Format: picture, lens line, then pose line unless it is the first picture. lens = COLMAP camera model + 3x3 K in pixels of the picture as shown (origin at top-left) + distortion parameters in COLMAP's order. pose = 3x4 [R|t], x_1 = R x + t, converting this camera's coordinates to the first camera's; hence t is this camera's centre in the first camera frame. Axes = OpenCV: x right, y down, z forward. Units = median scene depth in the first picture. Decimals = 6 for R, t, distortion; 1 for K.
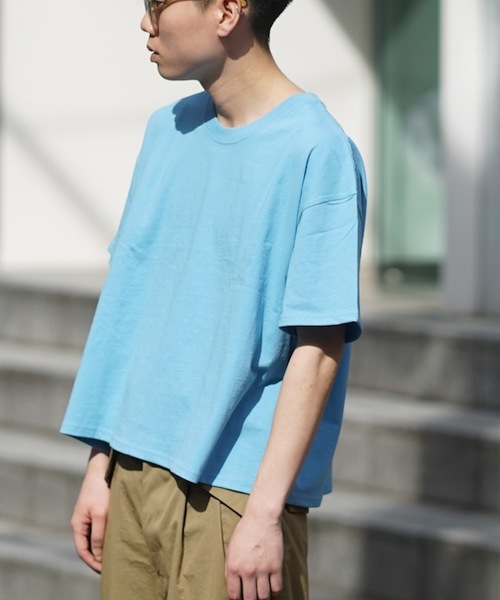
lens RADIAL K [[2642.0, 0, 252.0], [0, 2642.0, 301.8], [0, 0, 1]] dist [2.339116, 0.000000]
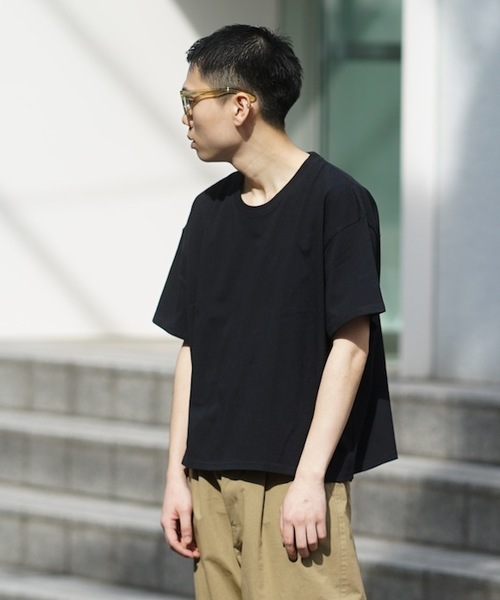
lens RADIAL K [[2642.0, 0, 233.3], [0, 2642.0, 301.3], [0, 0, 1]] dist [2.339116, 0.000000]
pose [[0.999718, -0.023697, 0.001797, -0.033578], [0.023743, 0.999179, -0.032834, 0.033302], [-0.001017, 0.032867, 0.999459, -0.334308]]
